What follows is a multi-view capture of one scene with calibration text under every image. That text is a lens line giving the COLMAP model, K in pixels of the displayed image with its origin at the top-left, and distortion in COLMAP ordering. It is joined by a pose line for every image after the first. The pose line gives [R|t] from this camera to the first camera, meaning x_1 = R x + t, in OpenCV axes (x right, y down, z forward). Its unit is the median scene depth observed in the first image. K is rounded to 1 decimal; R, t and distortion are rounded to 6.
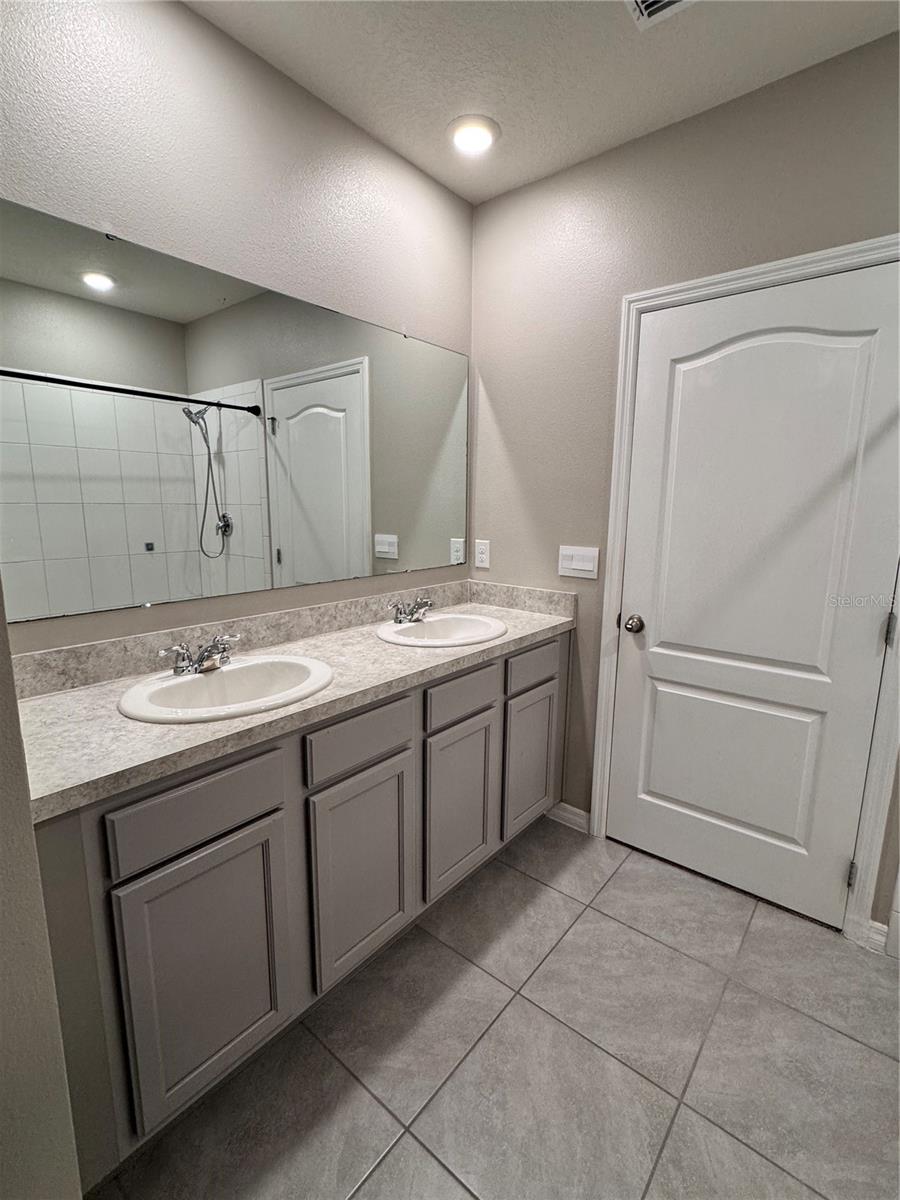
lens RADIAL K [[548.6, 0, 447.5], [0, 548.6, 599.6], [0, 0, 1]] dist [-0.008953, 0.000073]
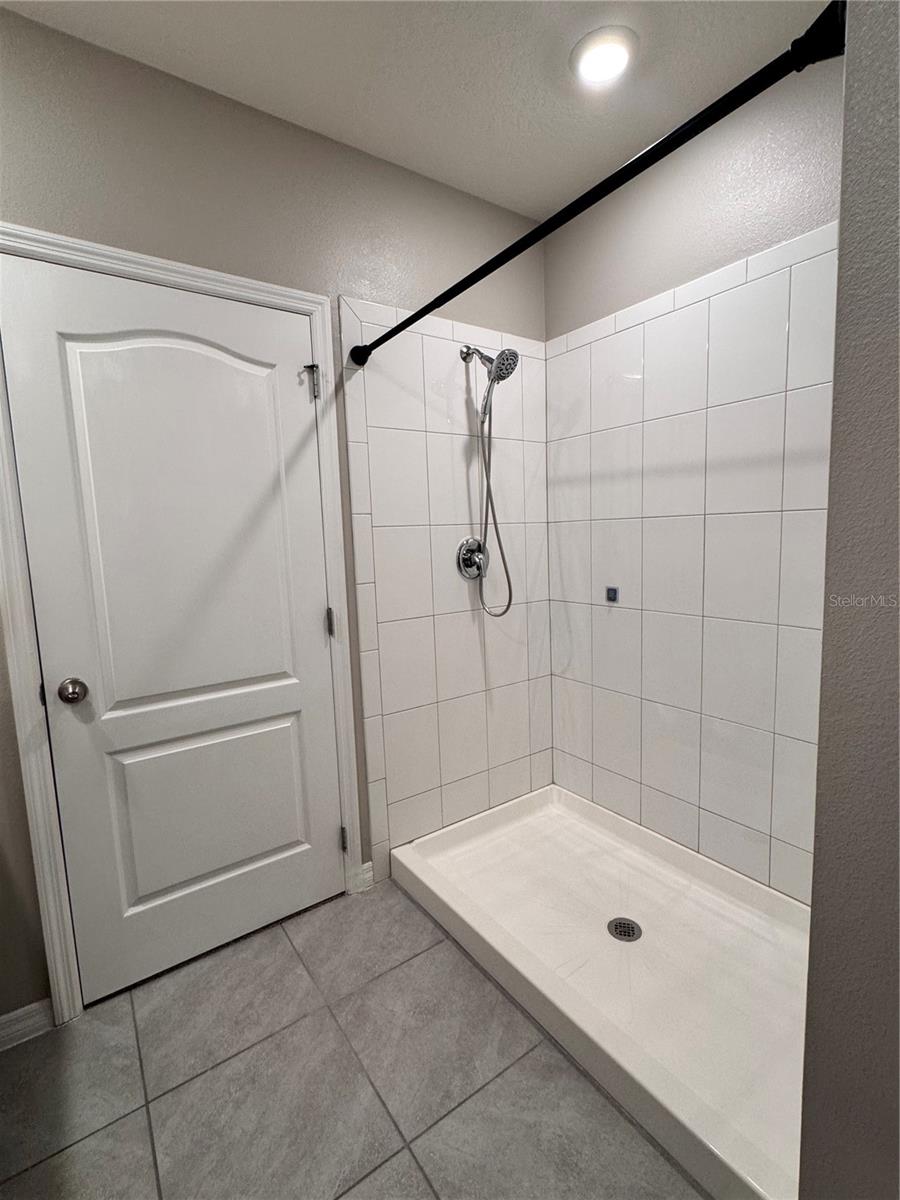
lens RADIAL K [[548.6, 0, 449.4], [0, 548.6, 598.1], [0, 0, 1]] dist [-0.008953, 0.000073]
pose [[0.248848, -0.128862, 0.959932, -0.227642], [0.207188, 0.975250, 0.077207, -0.030197], [-0.946122, 0.179673, 0.269388, 0.362745]]
